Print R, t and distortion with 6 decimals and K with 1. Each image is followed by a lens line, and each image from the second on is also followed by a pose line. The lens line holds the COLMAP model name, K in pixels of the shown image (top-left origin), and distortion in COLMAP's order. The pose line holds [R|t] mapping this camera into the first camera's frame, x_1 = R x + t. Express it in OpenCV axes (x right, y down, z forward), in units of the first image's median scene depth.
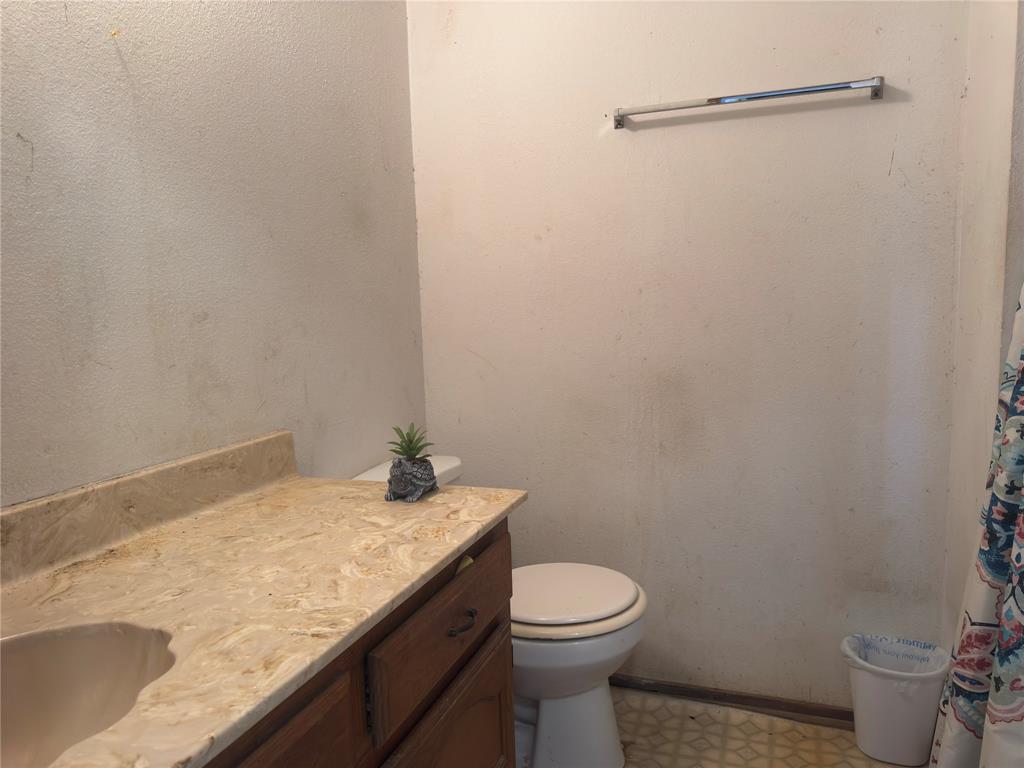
lens RADIAL K [[712.8, 0, 512.0], [0, 712.8, 384.0], [0, 0, 1]] dist [0.039899, -0.046738]
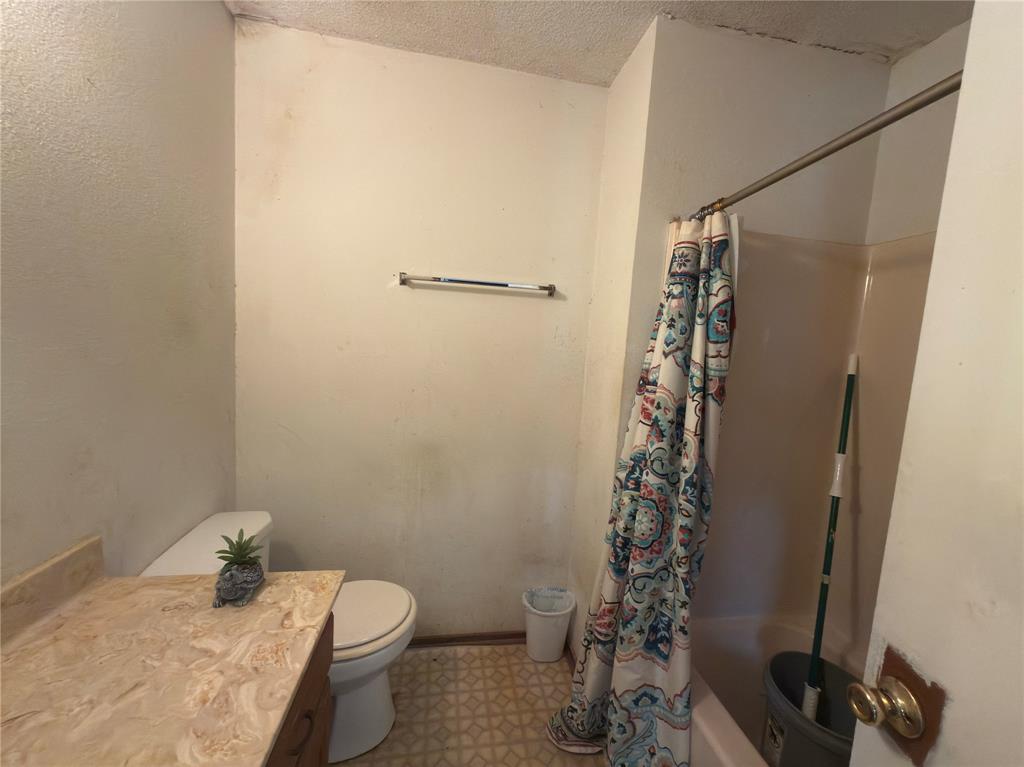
lens RADIAL K [[406.4, 0, 512.0], [0, 406.4, 383.5], [0, 0, 1]] dist [-0.002705, -0.000937]
pose [[0.868528, 0.034256, 0.494455, -0.096766], [-0.023536, 0.999334, -0.027892, -0.186751], [-0.495081, 0.012587, 0.868756, 0.203954]]
